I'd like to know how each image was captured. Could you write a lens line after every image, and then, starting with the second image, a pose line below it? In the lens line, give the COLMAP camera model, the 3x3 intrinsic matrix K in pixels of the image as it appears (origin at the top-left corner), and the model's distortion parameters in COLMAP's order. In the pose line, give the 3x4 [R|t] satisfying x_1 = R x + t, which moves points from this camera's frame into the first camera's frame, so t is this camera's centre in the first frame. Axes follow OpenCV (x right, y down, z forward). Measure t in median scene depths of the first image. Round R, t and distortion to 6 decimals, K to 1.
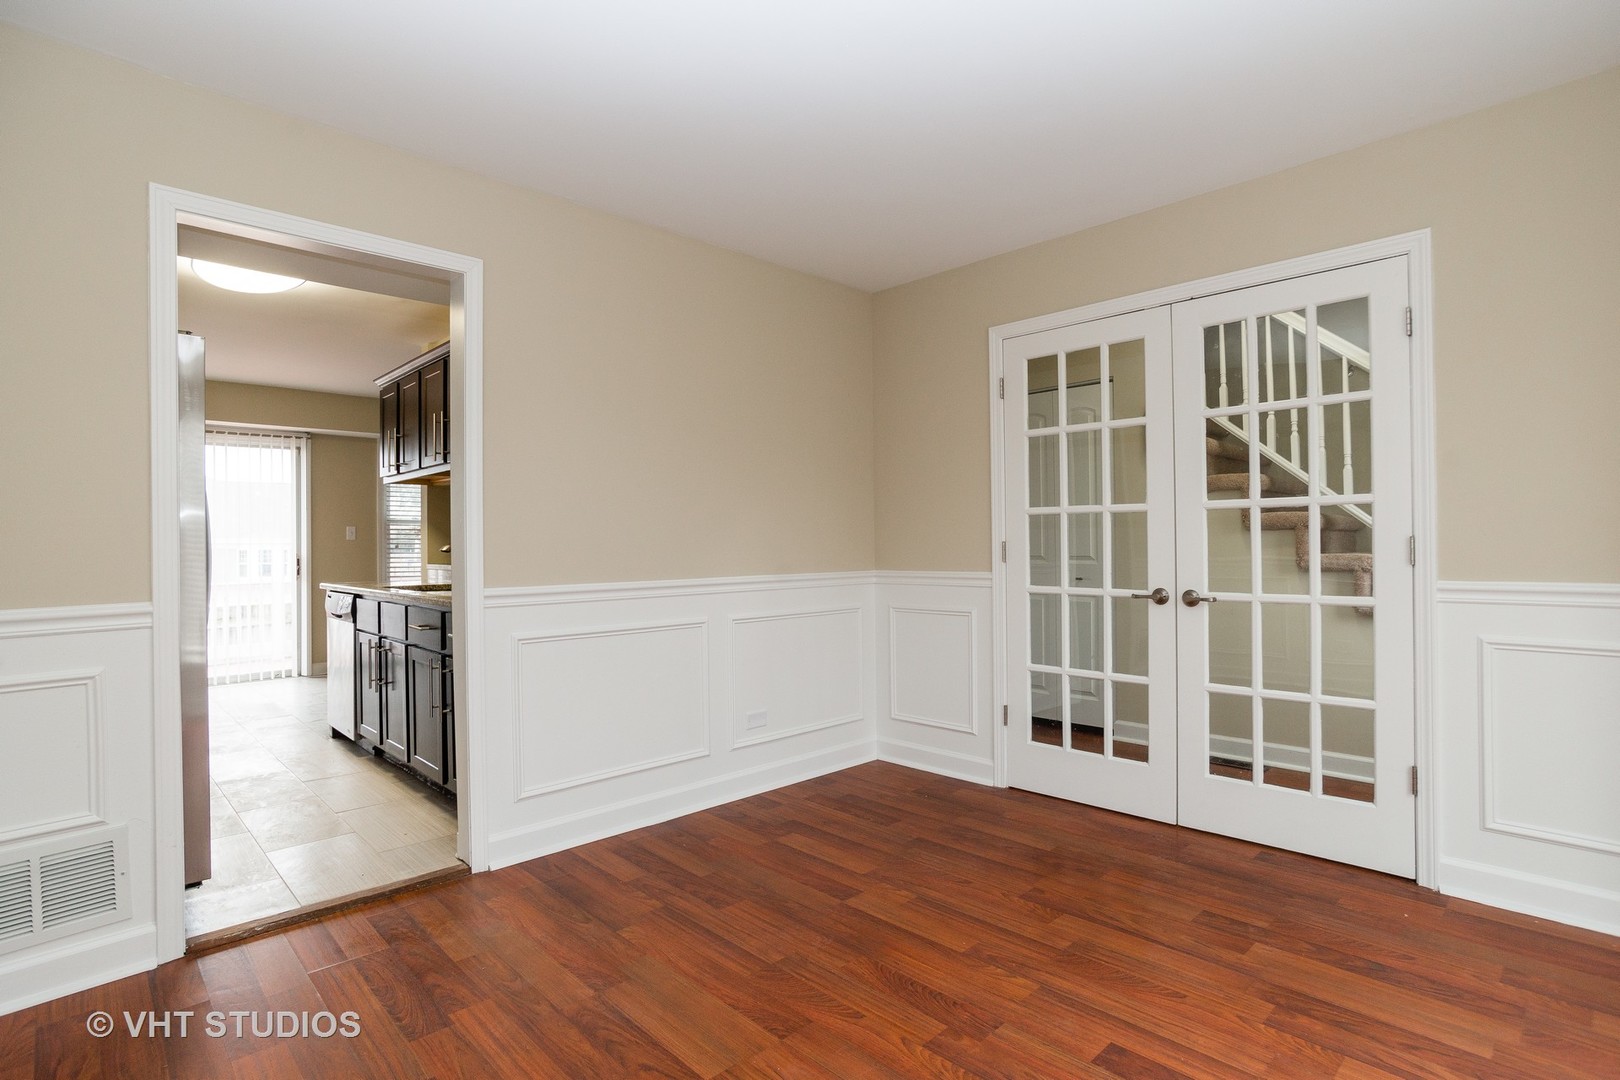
lens RADIAL K [[805.5, 0, 815.3], [0, 805.5, 537.3], [0, 0, 1]] dist [-0.012650, 0.004293]
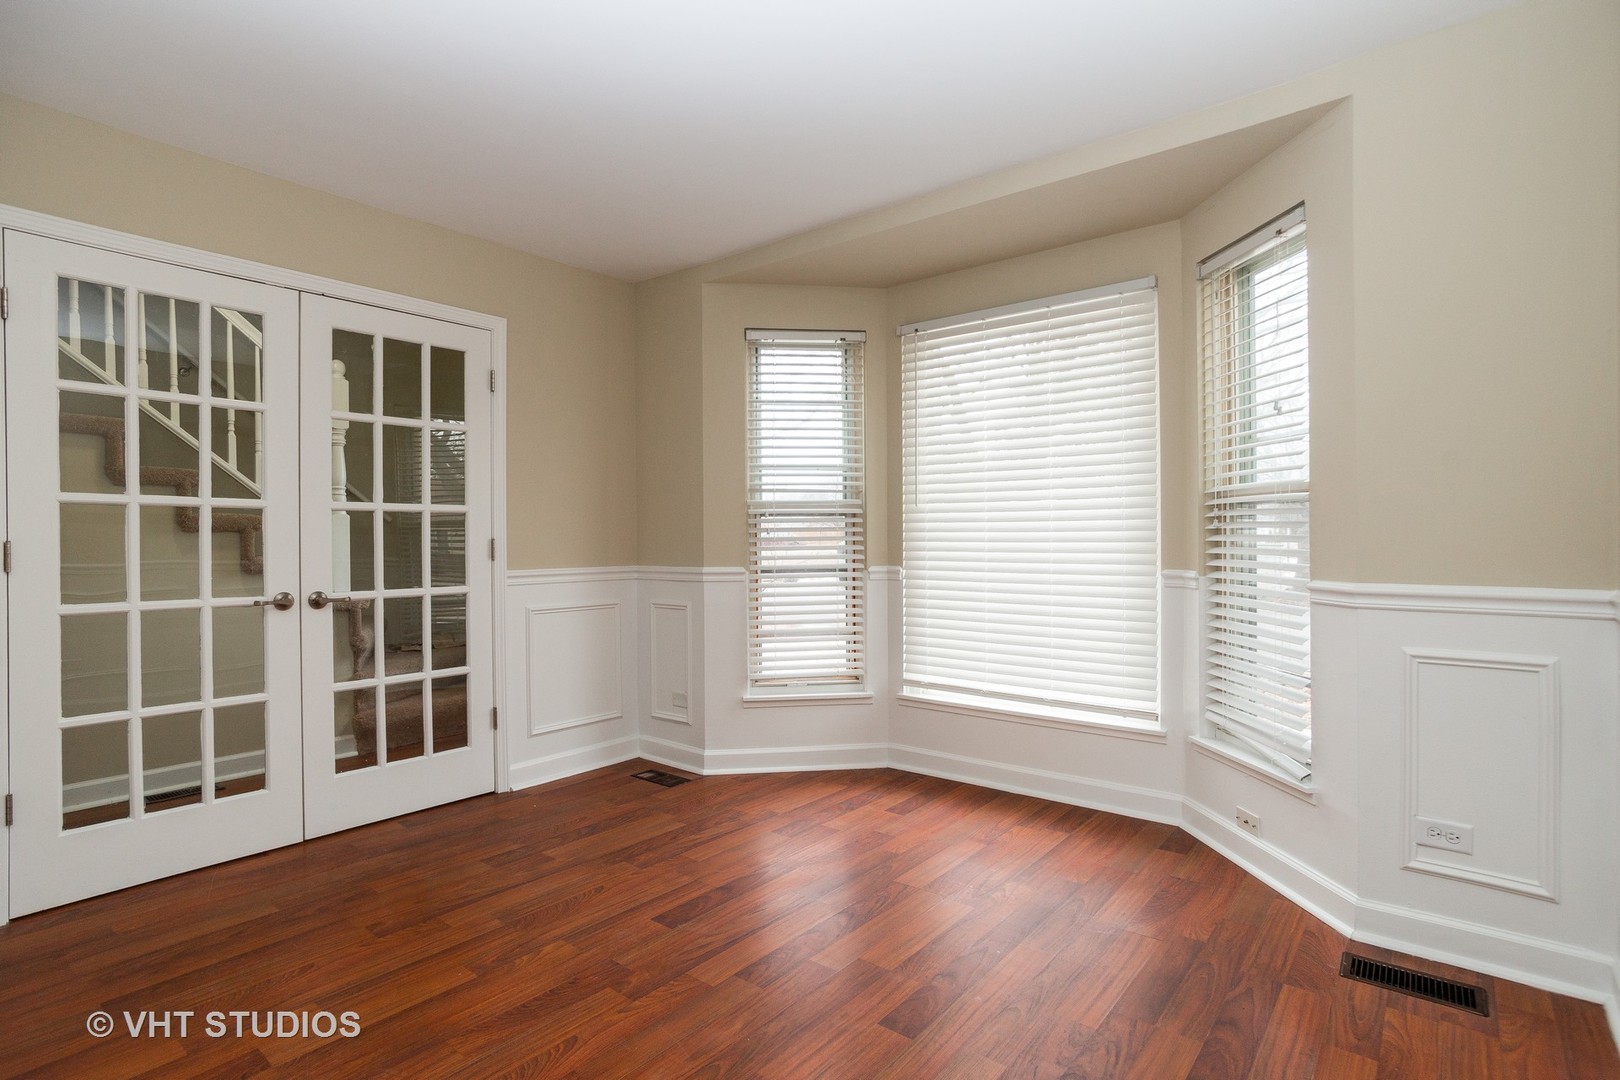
lens RADIAL K [[805.5, 0, 816.5], [0, 805.5, 544.1], [0, 0, 1]] dist [-0.012650, 0.004293]
pose [[-0.113286, 0.007300, 0.993536, -0.570081], [-0.002119, 0.999969, -0.007589, 0.013925], [-0.993560, -0.002965, -0.113267, 0.513759]]
